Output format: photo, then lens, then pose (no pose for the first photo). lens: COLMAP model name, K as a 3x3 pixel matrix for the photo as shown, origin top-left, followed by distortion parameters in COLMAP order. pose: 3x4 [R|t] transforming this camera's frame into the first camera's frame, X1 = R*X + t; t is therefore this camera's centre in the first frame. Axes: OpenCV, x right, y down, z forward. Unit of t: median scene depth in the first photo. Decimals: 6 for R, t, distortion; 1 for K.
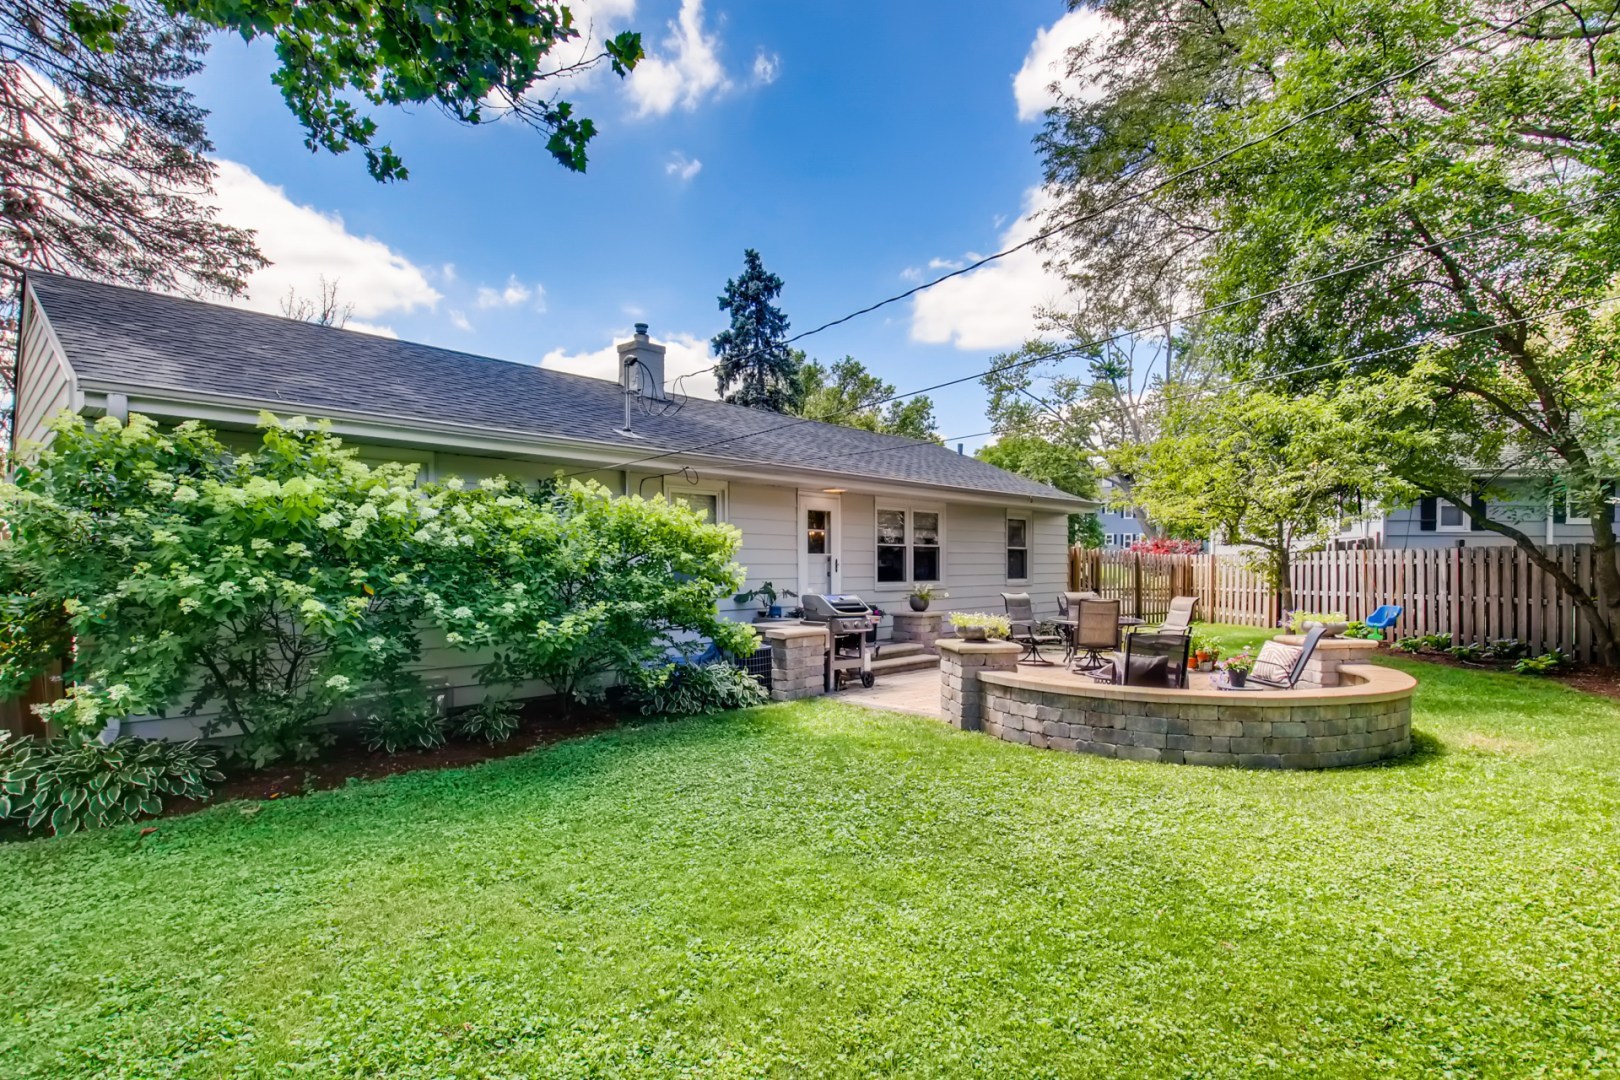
lens RADIAL K [[825.5, 0, 806.2], [0, 825.5, 569.6], [0, 0, 1]] dist [0.073811, -0.073394]
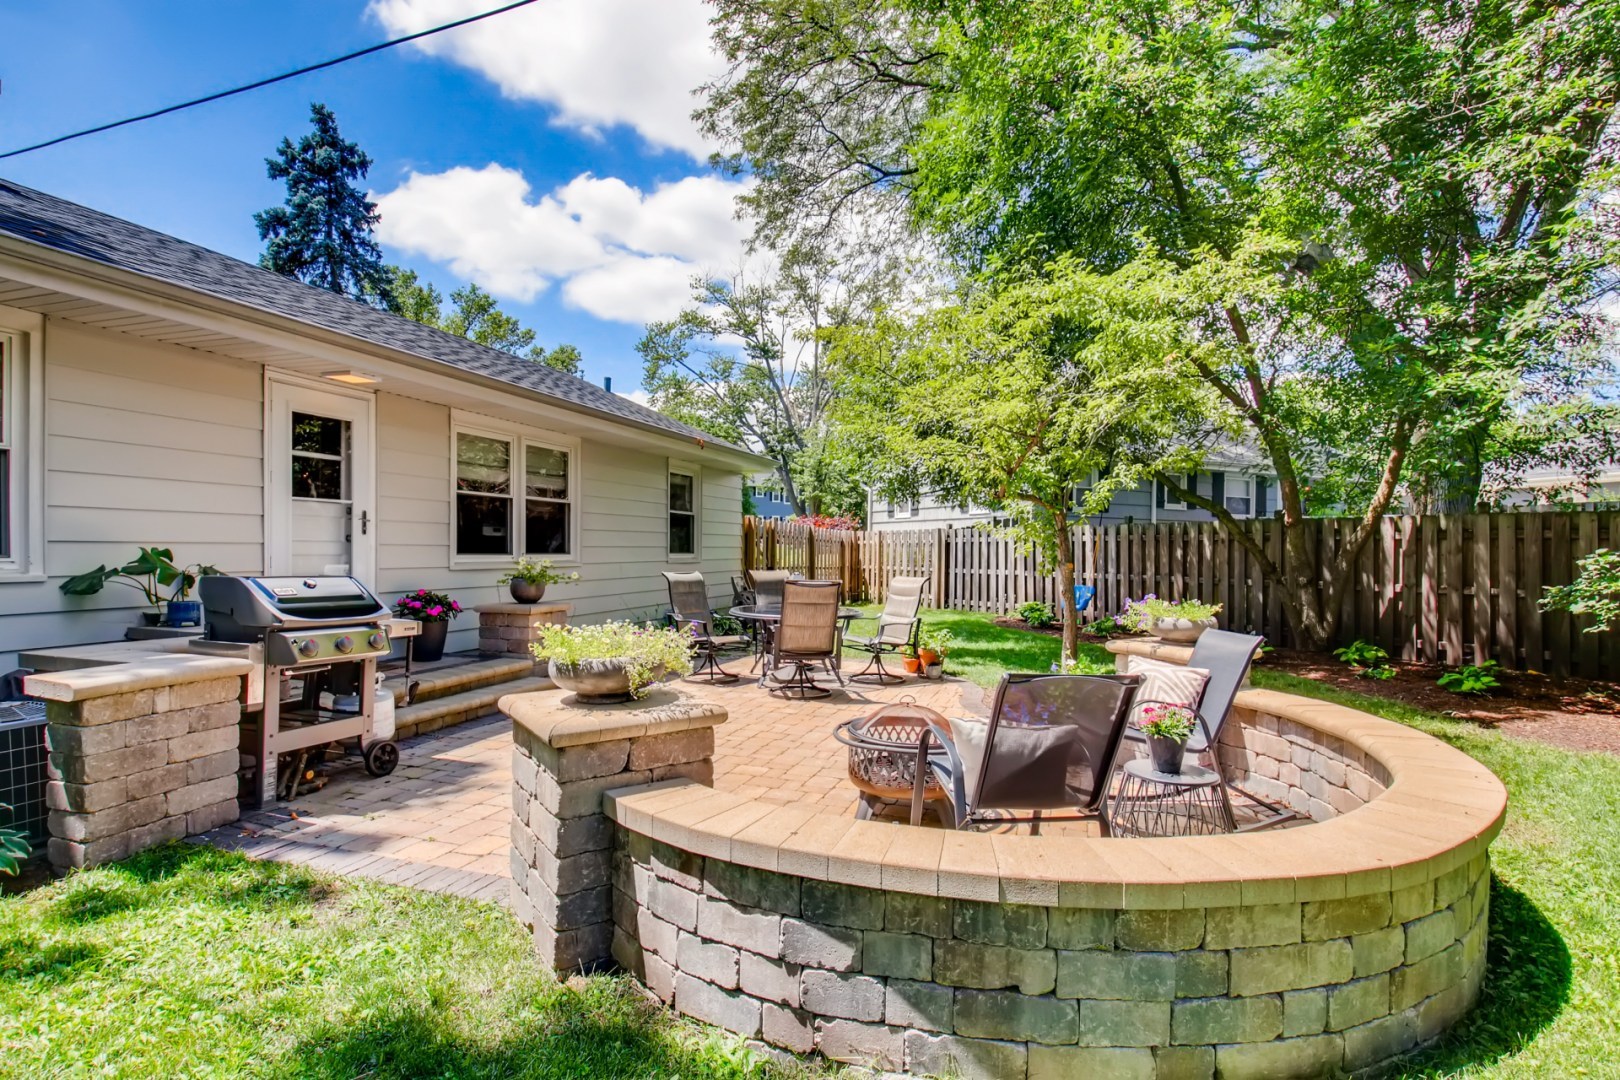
lens RADIAL K [[825.5, 0, 806.2], [0, 825.5, 569.6], [0, 0, 1]] dist [0.073811, -0.073394]
pose [[0.917572, -0.000495, 0.397569, 0.032948], [-0.009118, 0.999710, 0.022287, 0.004388], [-0.397465, -0.024075, 0.917302, 0.147313]]
